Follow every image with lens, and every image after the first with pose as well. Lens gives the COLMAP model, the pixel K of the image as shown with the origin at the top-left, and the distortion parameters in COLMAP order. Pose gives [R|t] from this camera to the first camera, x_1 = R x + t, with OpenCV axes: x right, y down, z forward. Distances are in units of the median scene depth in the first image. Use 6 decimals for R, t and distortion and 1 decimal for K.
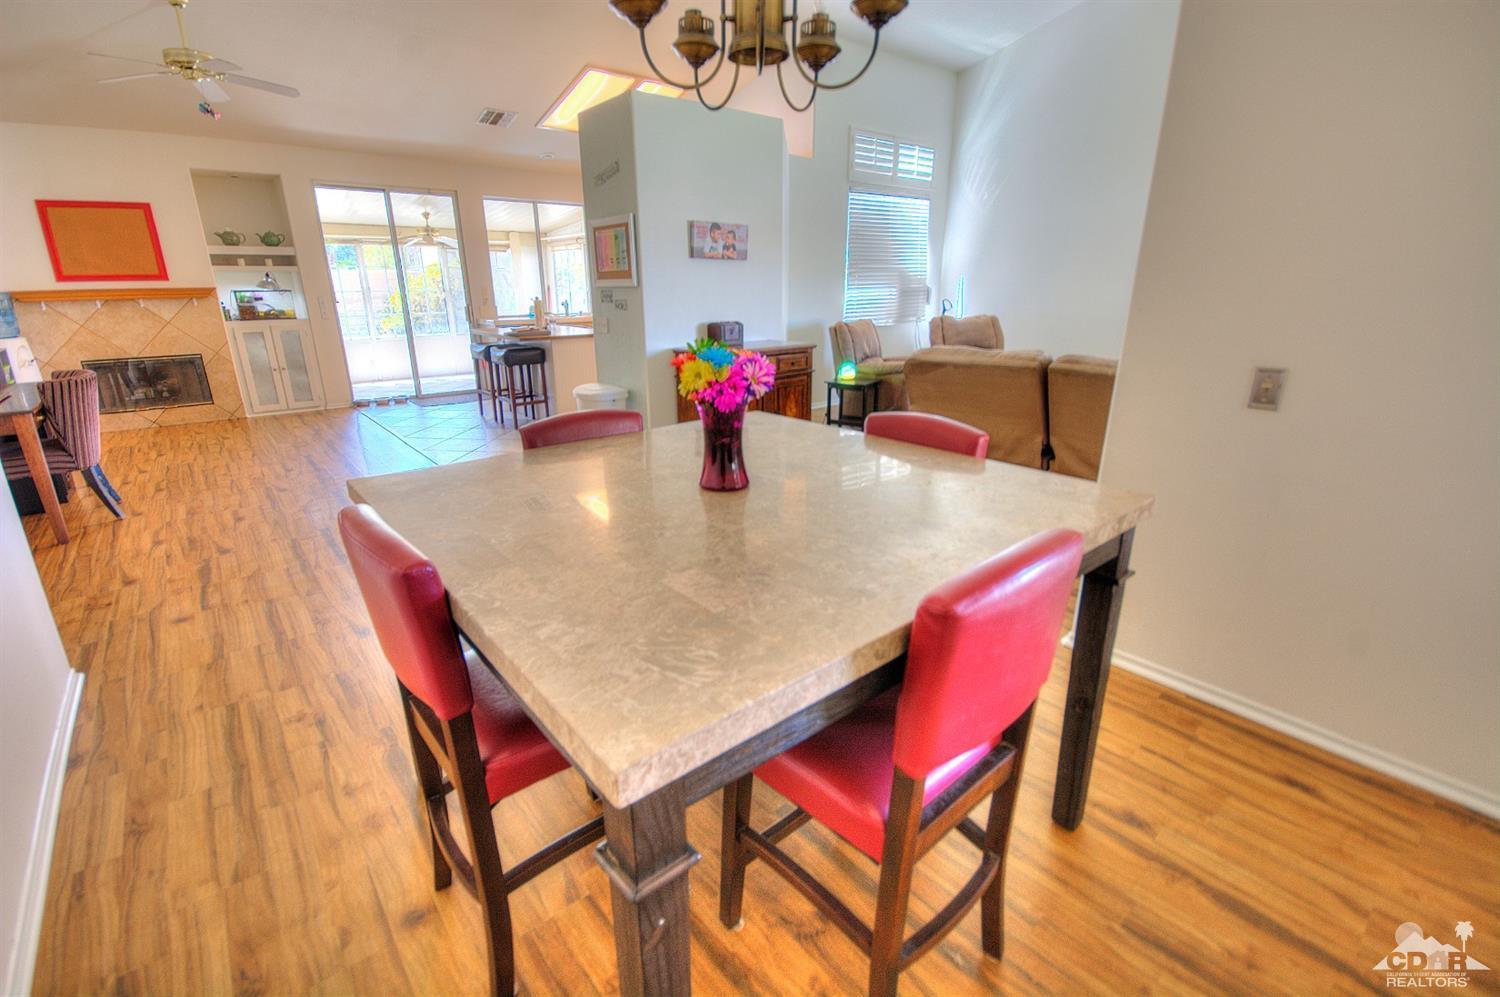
lens RADIAL K [[667.9, 0, 740.6], [0, 667.9, 502.8], [0, 0, 1]] dist [-0.001221, -0.005512]
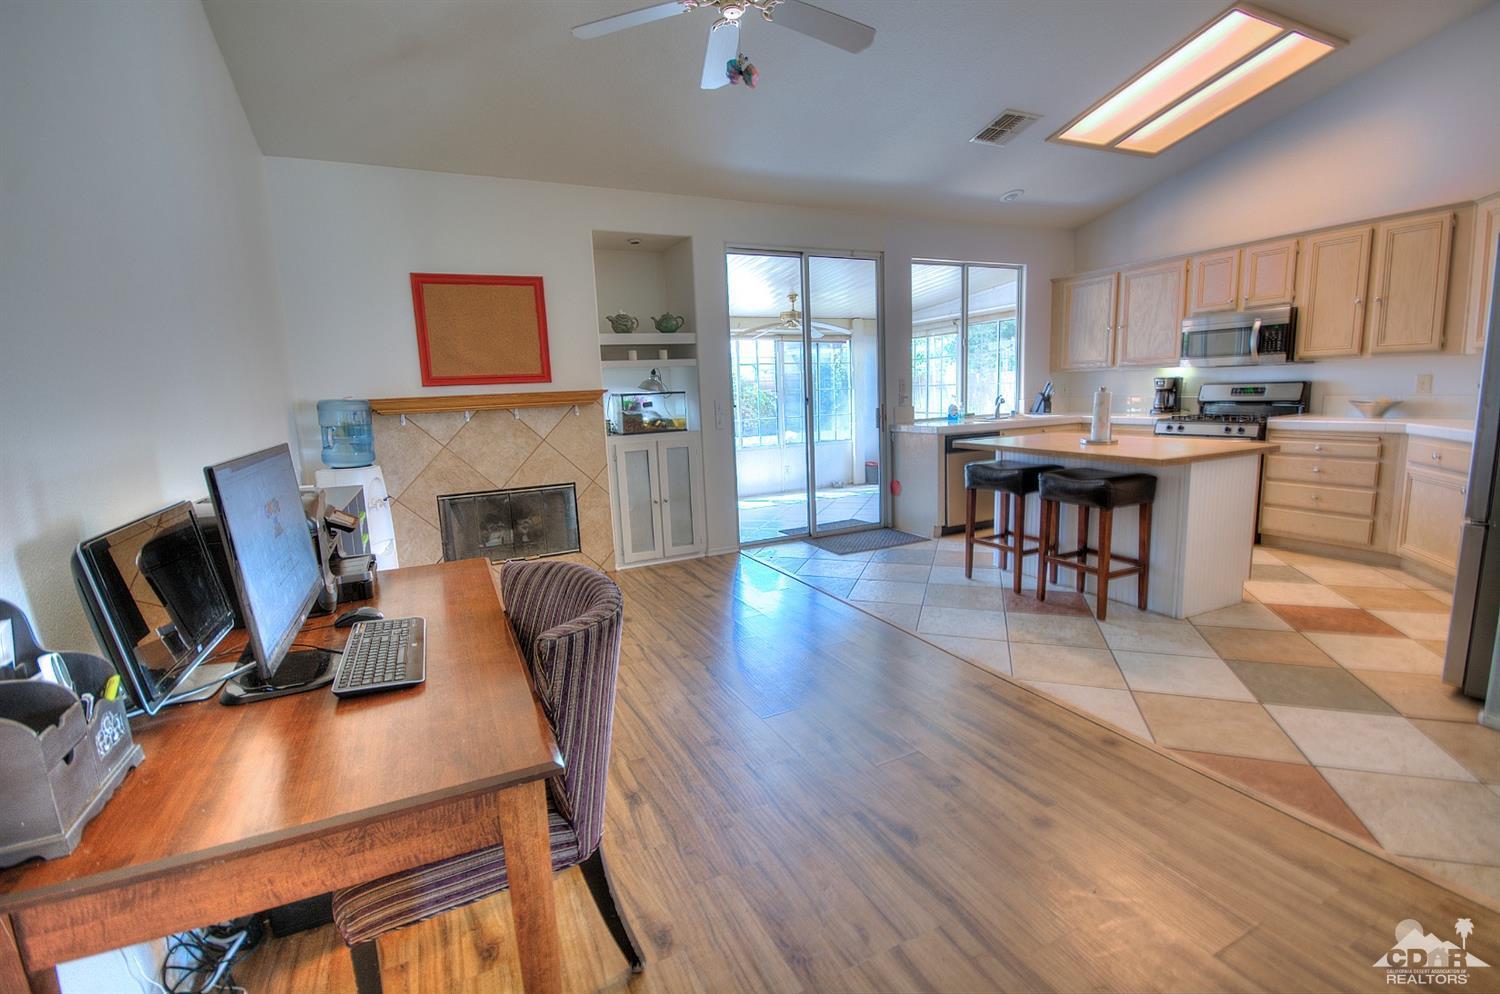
lens RADIAL K [[667.9, 0, 728.6], [0, 667.9, 494.9], [0, 0, 1]] dist [-0.001221, -0.005512]
pose [[0.968099, 0.004326, -0.250531, -0.471870], [-0.042863, 0.987972, -0.148573, -0.111699], [0.246875, 0.154572, 0.956640, 0.364163]]
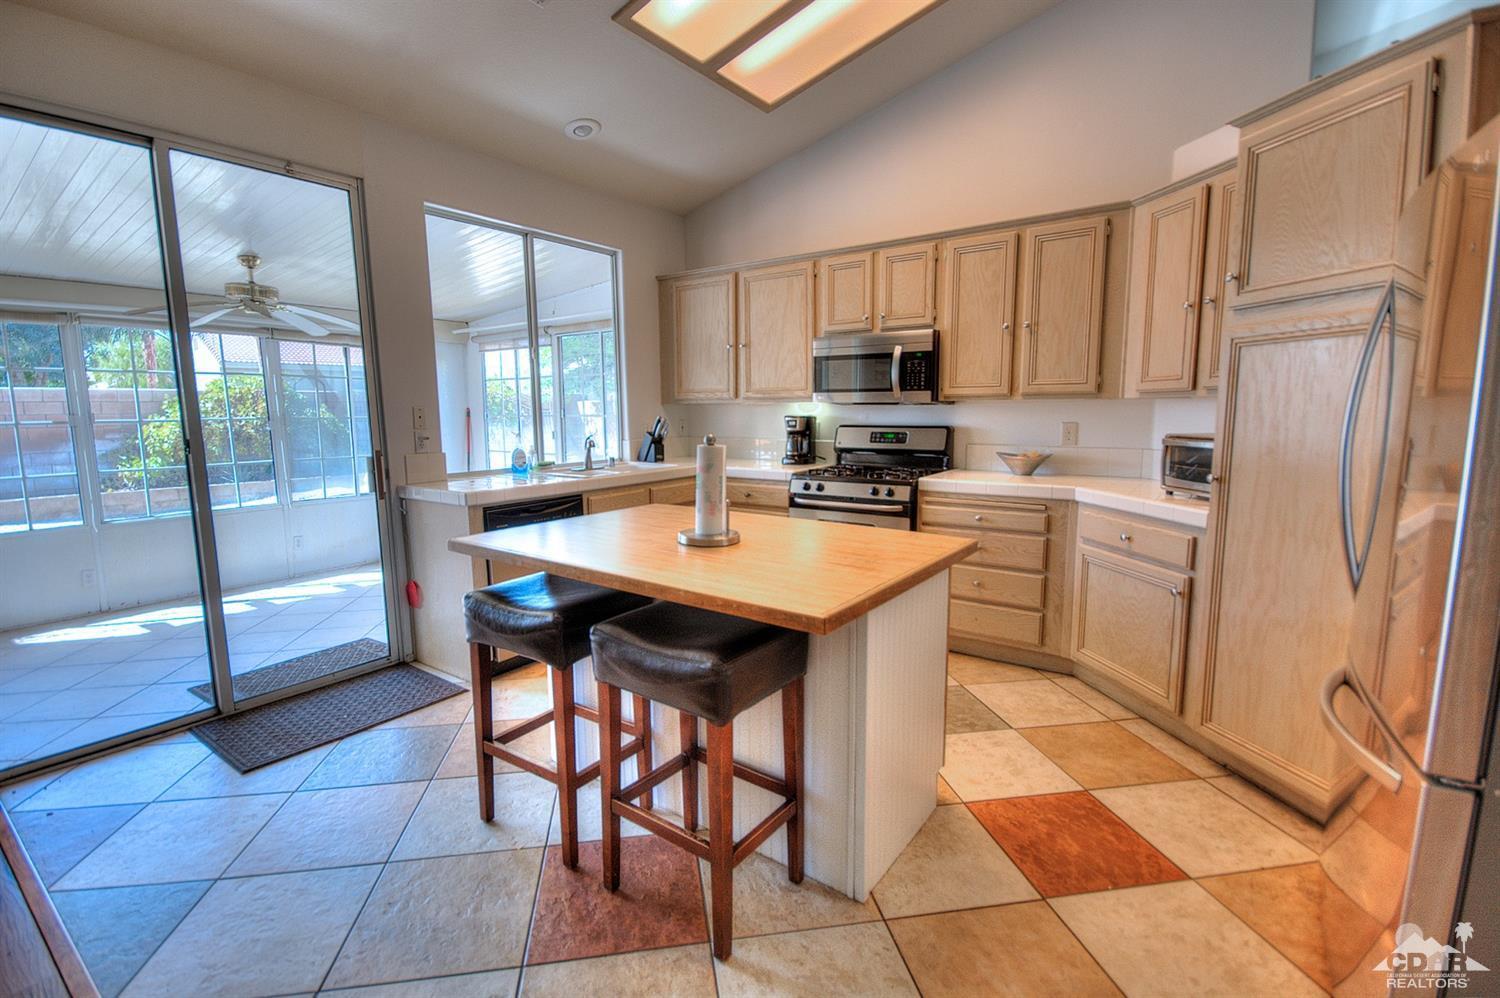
lens RADIAL K [[667.9, 0, 756.0], [0, 667.9, 497.7], [0, 0, 1]] dist [-0.001221, -0.005512]
pose [[0.961523, -0.040520, 0.271718, -0.366411], [0.088959, 0.981696, -0.168403, -0.223346], [-0.259921, 0.186095, 0.947528, 0.693382]]
